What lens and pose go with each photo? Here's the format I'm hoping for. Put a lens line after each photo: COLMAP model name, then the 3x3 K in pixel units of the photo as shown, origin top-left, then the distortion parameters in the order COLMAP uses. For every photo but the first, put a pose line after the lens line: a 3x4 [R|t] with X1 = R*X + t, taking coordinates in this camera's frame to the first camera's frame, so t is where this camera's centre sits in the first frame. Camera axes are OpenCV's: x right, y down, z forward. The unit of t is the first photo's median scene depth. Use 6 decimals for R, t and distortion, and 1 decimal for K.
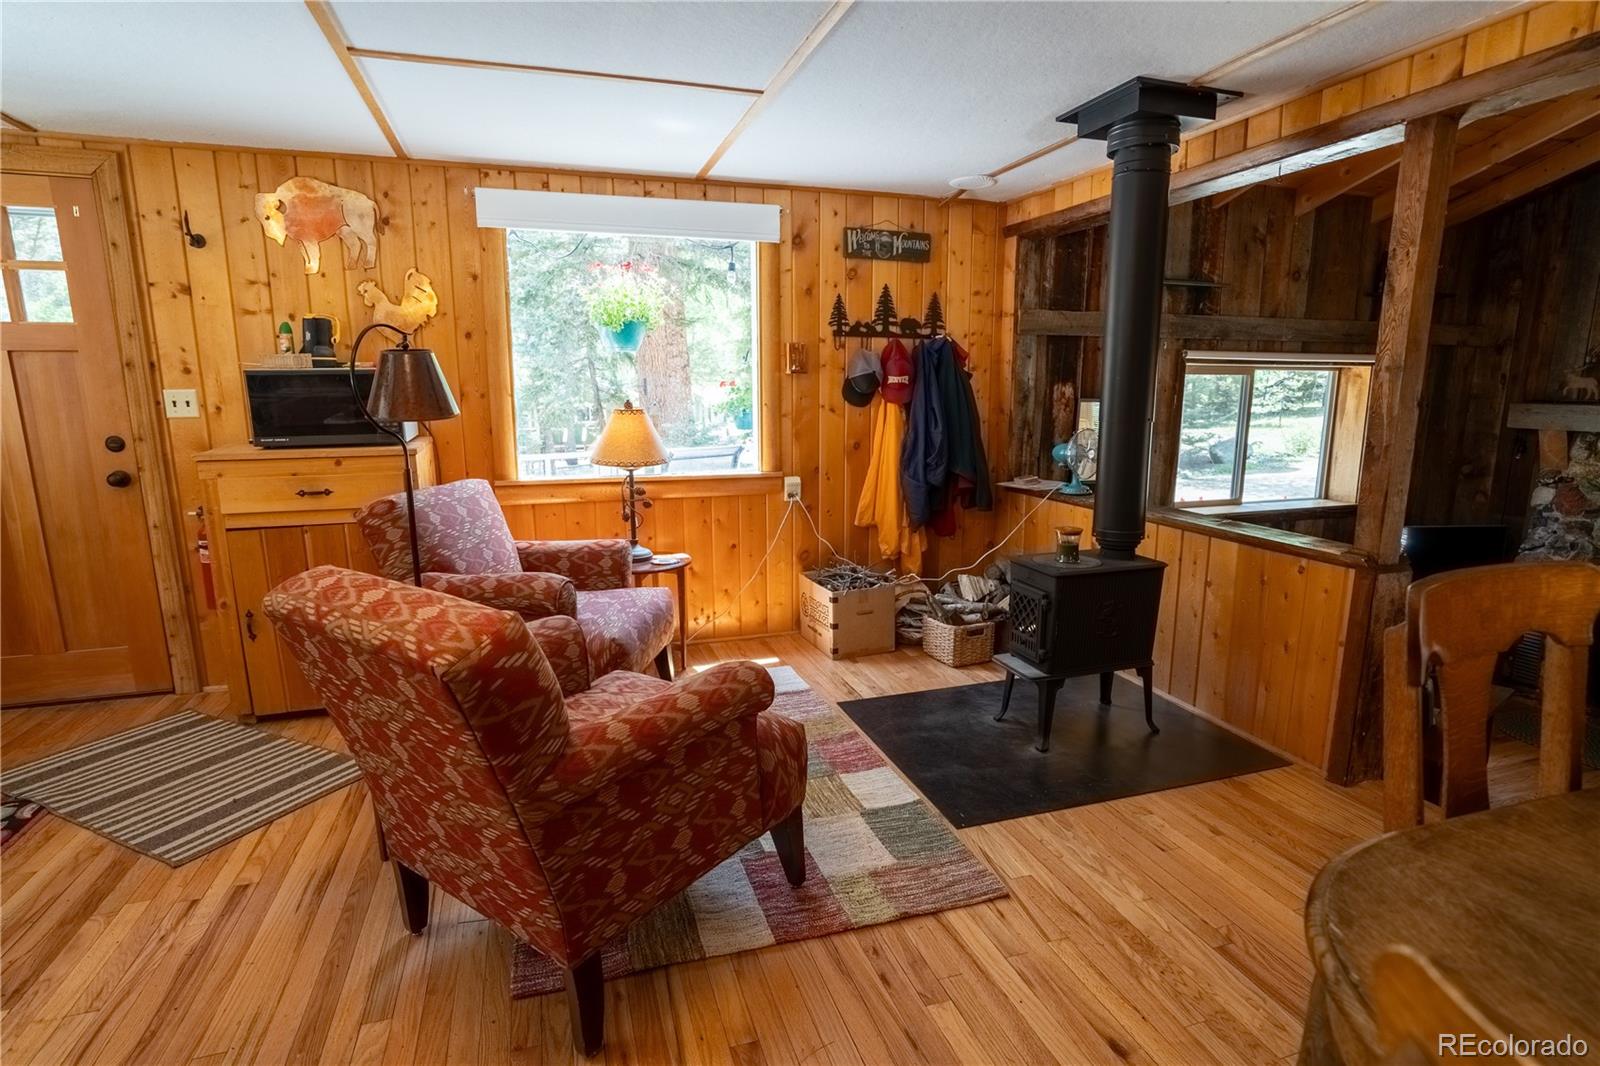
lens RADIAL K [[812.8, 0, 801.6], [0, 812.8, 538.7], [0, 0, 1]] dist [-0.046704, 0.025313]
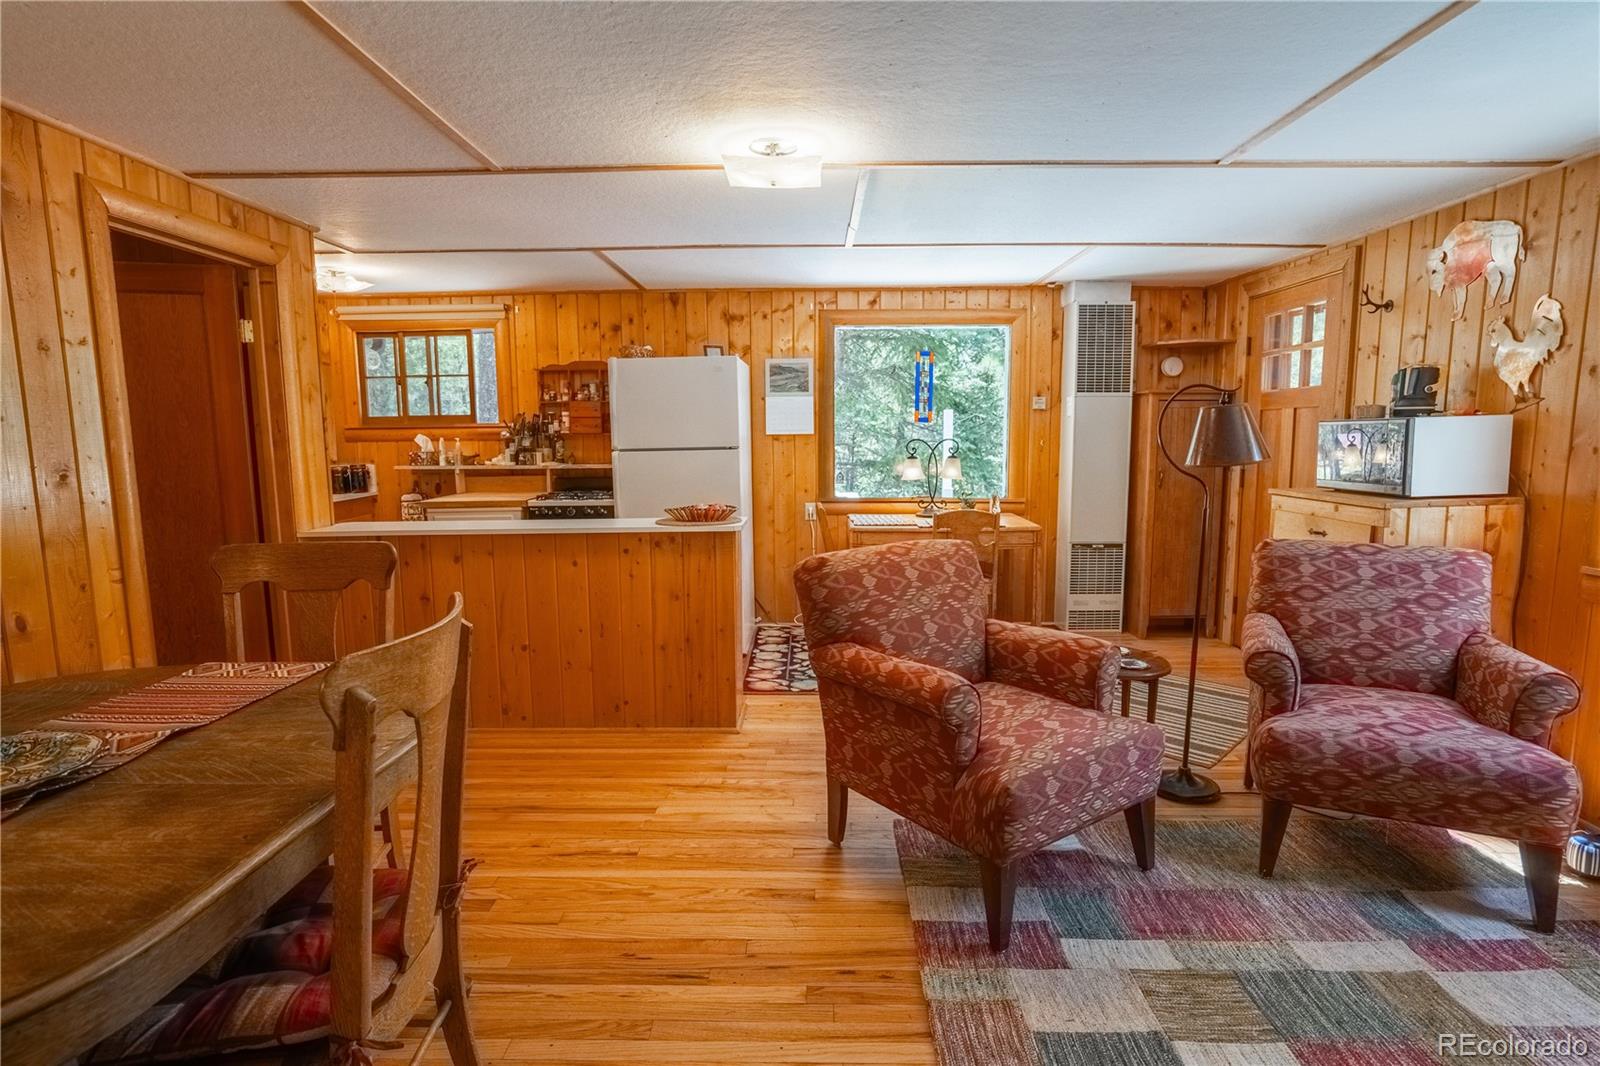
lens RADIAL K [[812.8, 0, 801.6], [0, 812.8, 538.7], [0, 0, 1]] dist [-0.046704, 0.025313]
pose [[-0.318552, 0.127361, -0.939310, 0.456528], [-0.173568, 0.966342, 0.189889, -0.095803], [0.931879, 0.223523, -0.285725, 0.470721]]
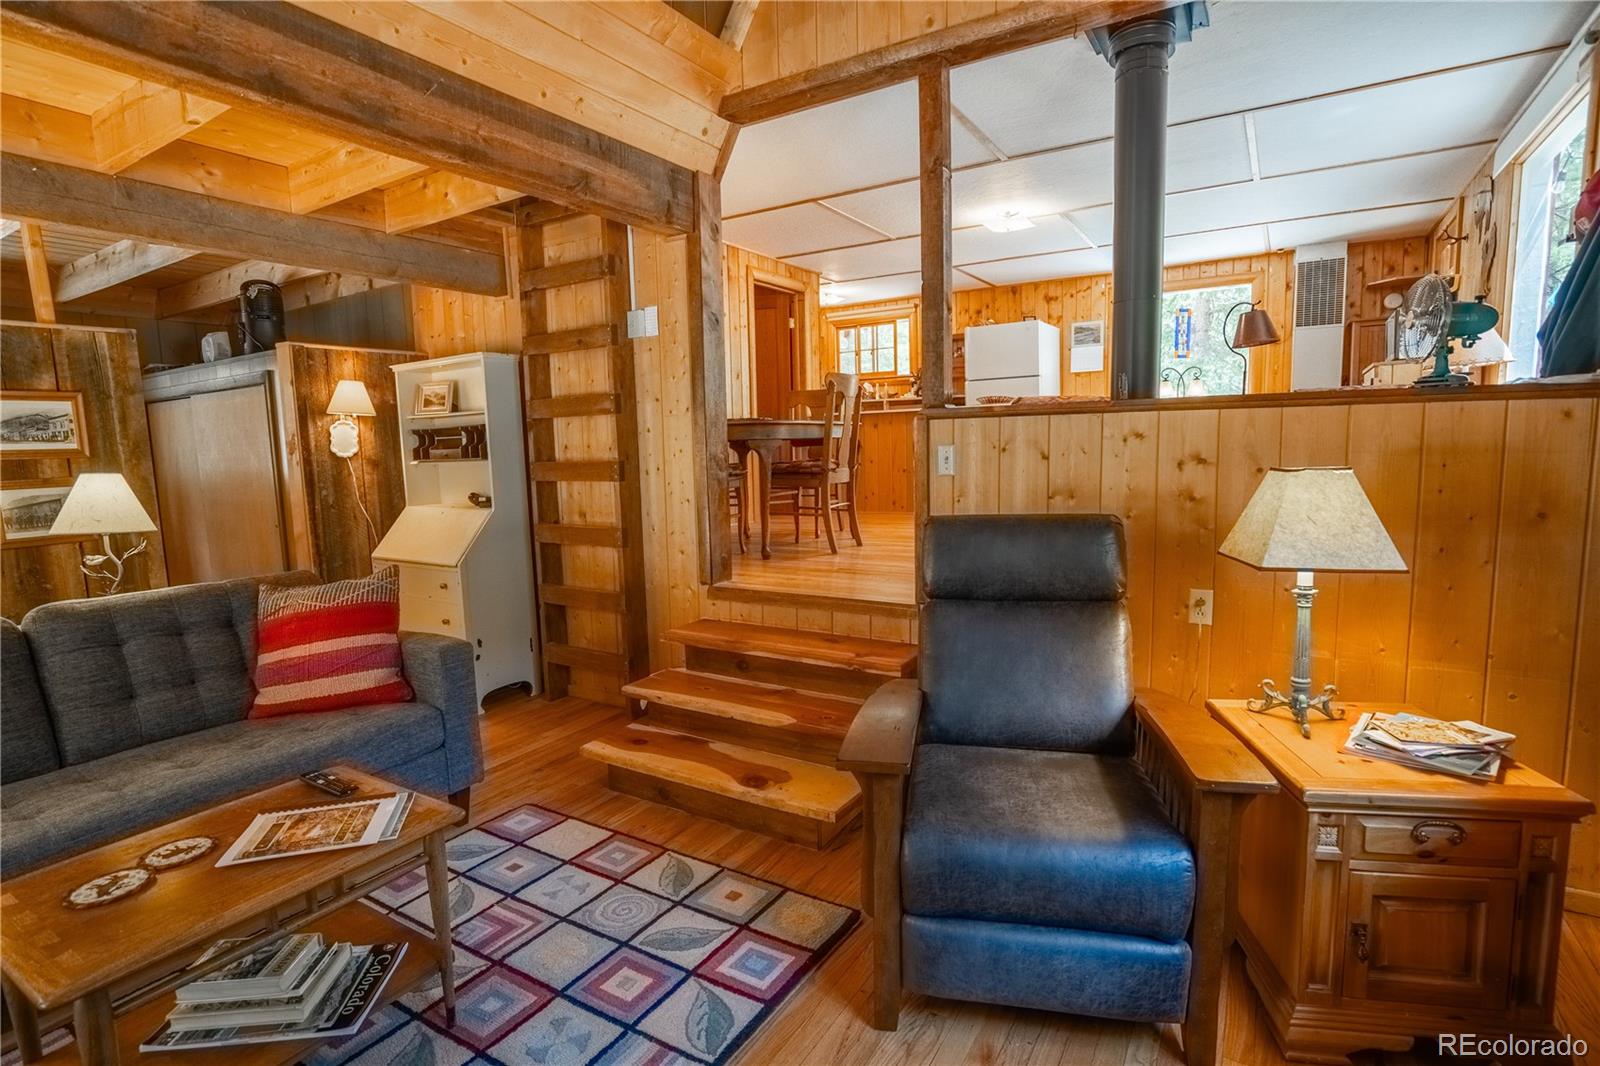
lens RADIAL K [[796.5, 0, 812.1], [0, 796.5, 528.1], [0, 0, 1]] dist [-0.018497, 0.000740]
pose [[-0.753670, 0.089165, -0.651176, 1.008413], [-0.101265, 0.963172, 0.249090, -0.054874], [0.649405, 0.253673, -0.716884, 1.084411]]
